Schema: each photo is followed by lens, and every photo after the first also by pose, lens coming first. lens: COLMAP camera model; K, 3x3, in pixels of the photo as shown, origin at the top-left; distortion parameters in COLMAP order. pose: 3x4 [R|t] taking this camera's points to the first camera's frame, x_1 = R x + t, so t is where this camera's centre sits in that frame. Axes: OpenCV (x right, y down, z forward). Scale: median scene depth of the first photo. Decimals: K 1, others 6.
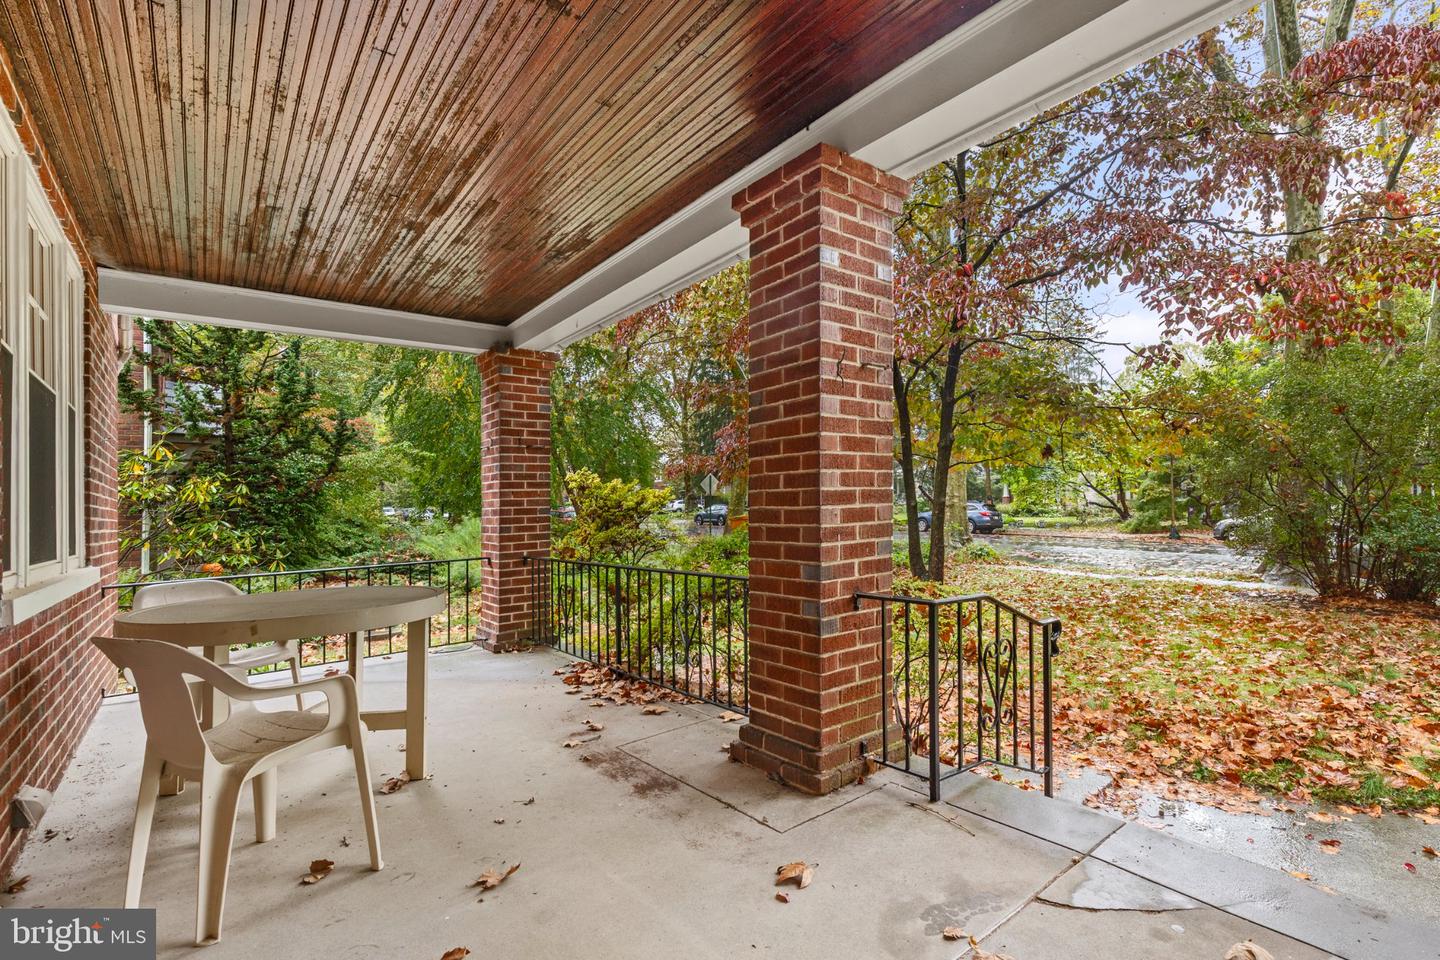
lens RADIAL K [[653.4, 0, 780.3], [0, 653.4, 508.2], [0, 0, 1]] dist [0.002943, -0.001077]
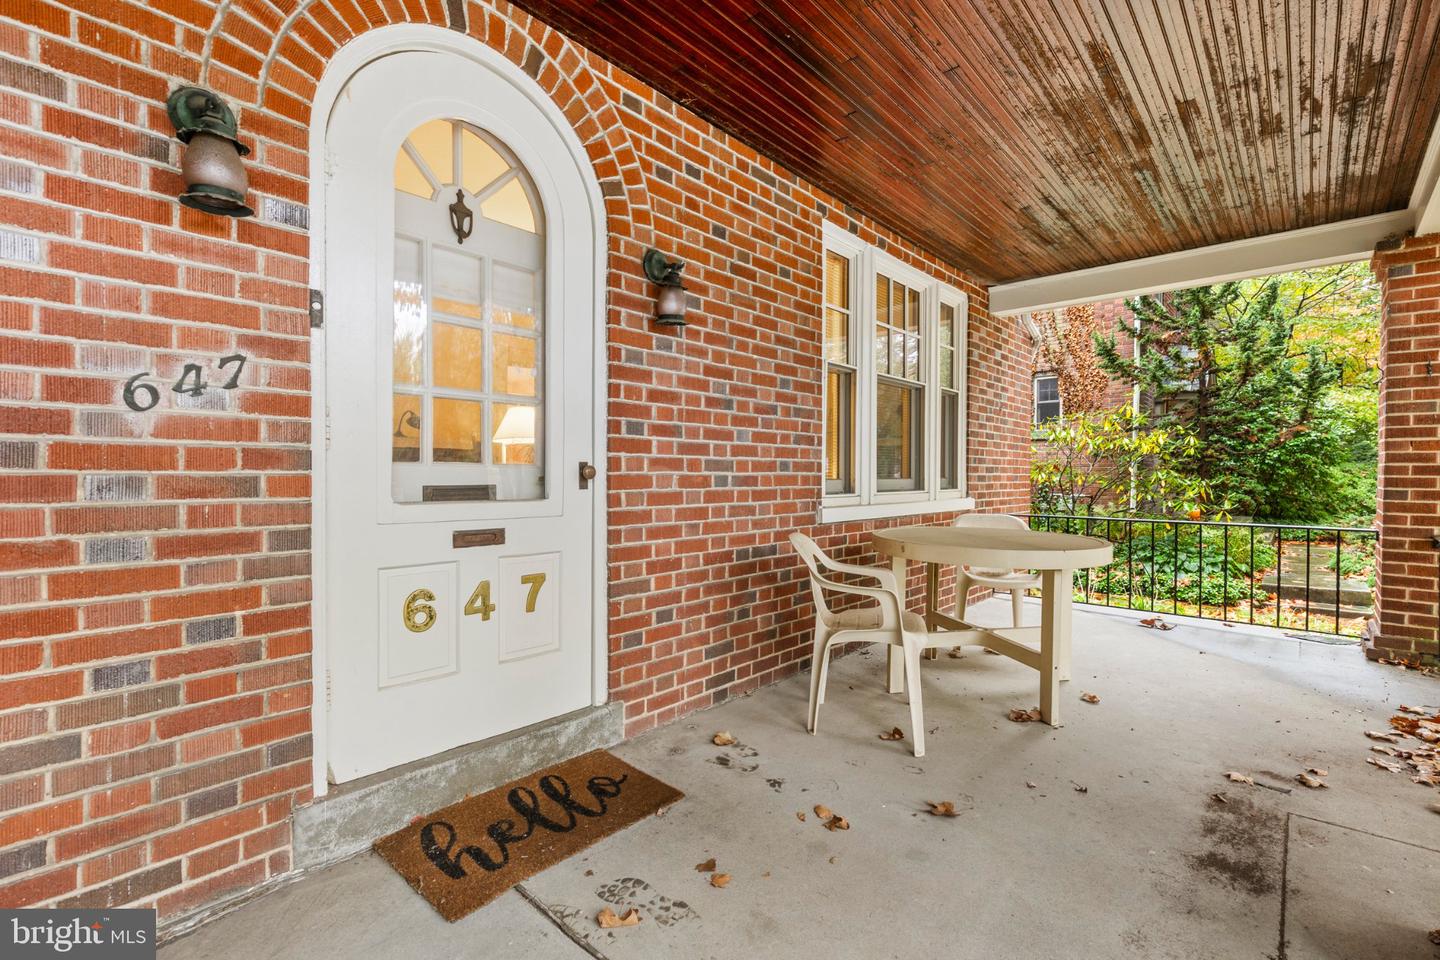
lens RADIAL K [[653.4, 0, 731.3], [0, 653.4, 468.8], [0, 0, 1]] dist [0.002943, -0.001077]
pose [[0.127442, 0.031433, -0.991348, 0.304638], [-0.014333, 0.999452, 0.029847, -0.010001], [0.991742, 0.010406, 0.127823, 0.278081]]
